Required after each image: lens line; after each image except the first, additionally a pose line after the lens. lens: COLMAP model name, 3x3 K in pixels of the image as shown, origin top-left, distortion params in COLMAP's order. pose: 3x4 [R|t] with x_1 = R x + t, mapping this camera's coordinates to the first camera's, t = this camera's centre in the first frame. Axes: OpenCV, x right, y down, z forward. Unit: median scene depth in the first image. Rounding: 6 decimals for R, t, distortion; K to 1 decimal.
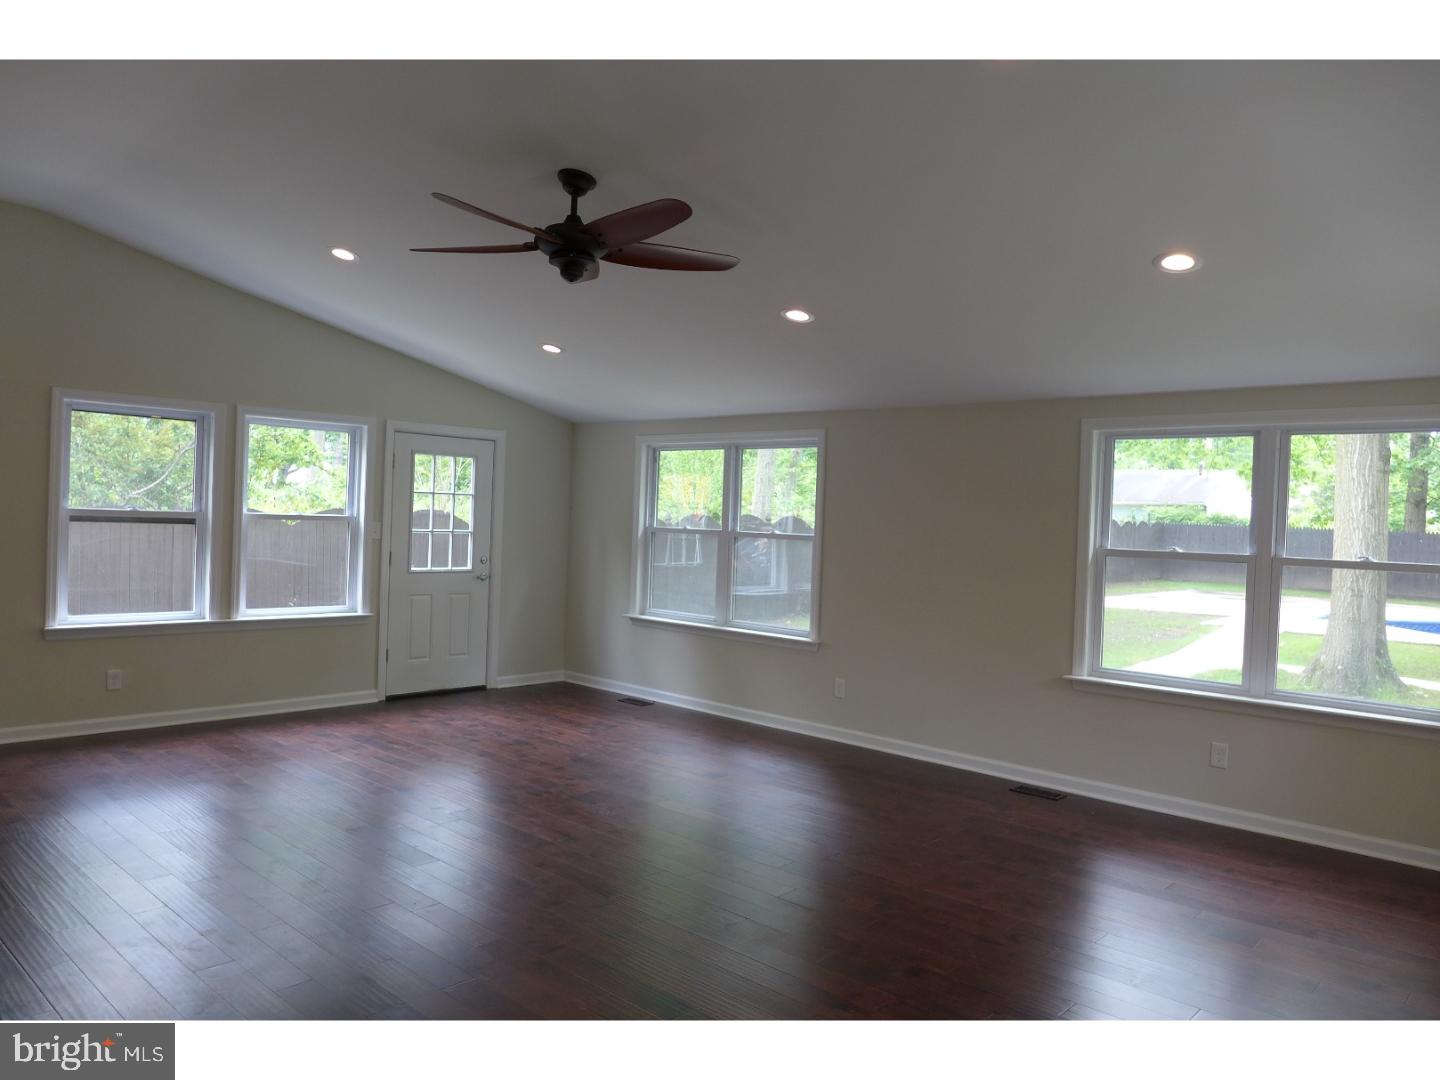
lens RADIAL K [[1019.5, 0, 681.7], [0, 1019.5, 518.1], [0, 0, 1]] dist [-0.001412, 0.009318]
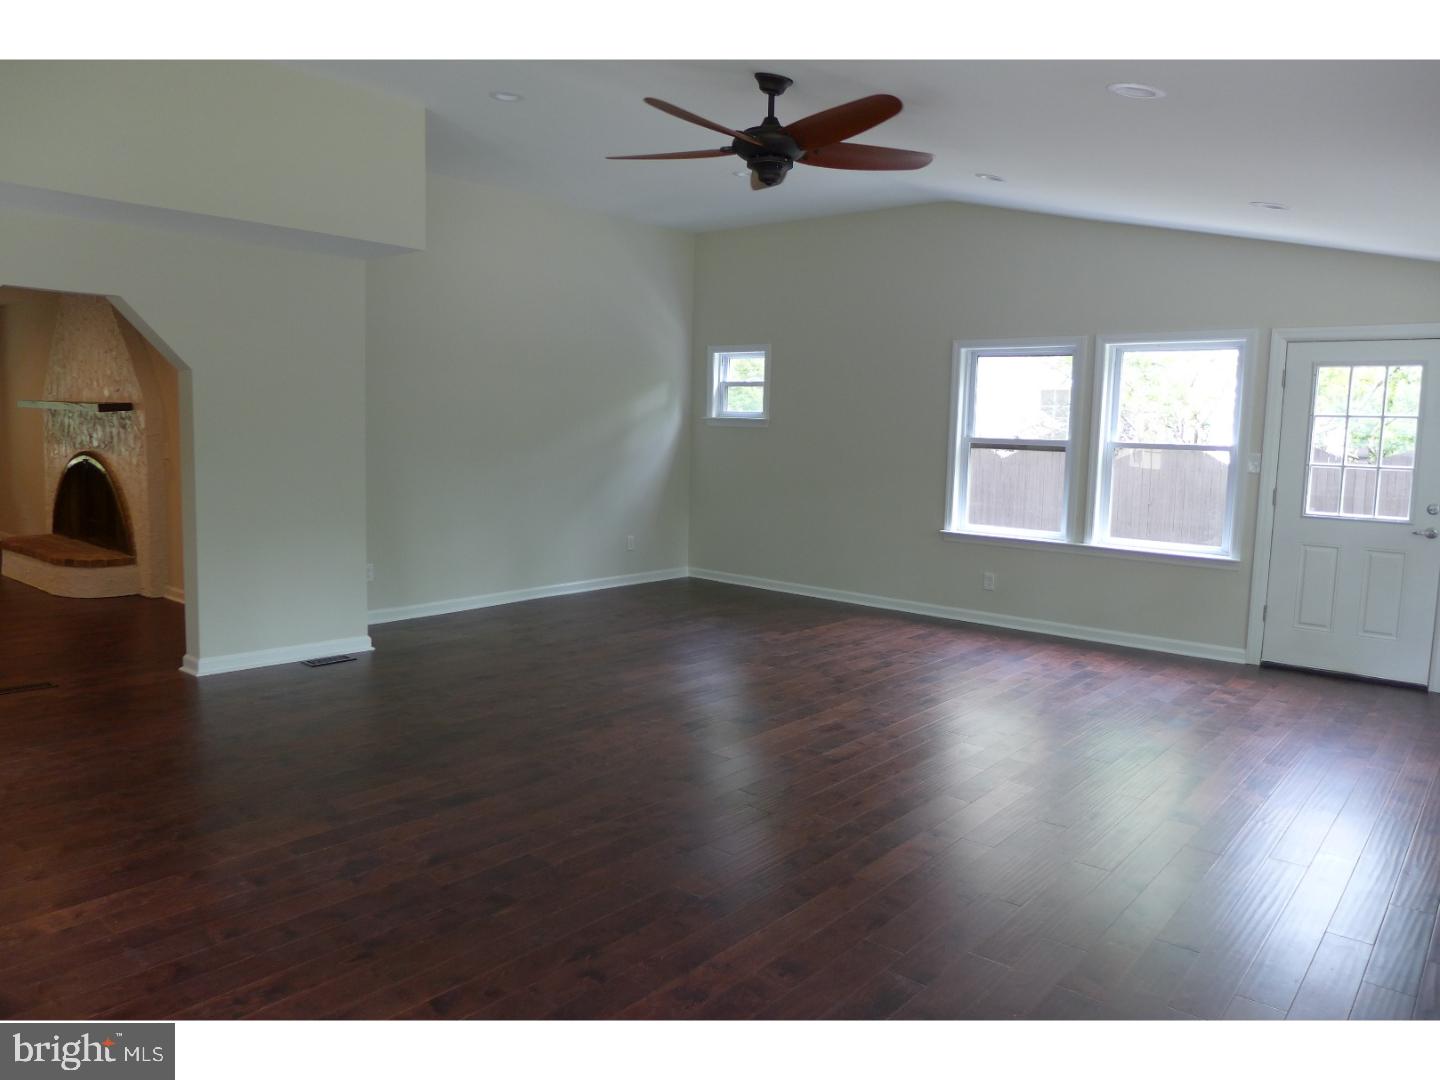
lens RADIAL K [[1019.5, 0, 681.7], [0, 1019.5, 518.1], [0, 0, 1]] dist [-0.001412, 0.009318]
pose [[0.078378, 0.066242, -0.994720, 0.555457], [-0.020018, 0.997693, 0.064862, 0.014005], [0.996723, 0.014828, 0.079524, 0.508090]]
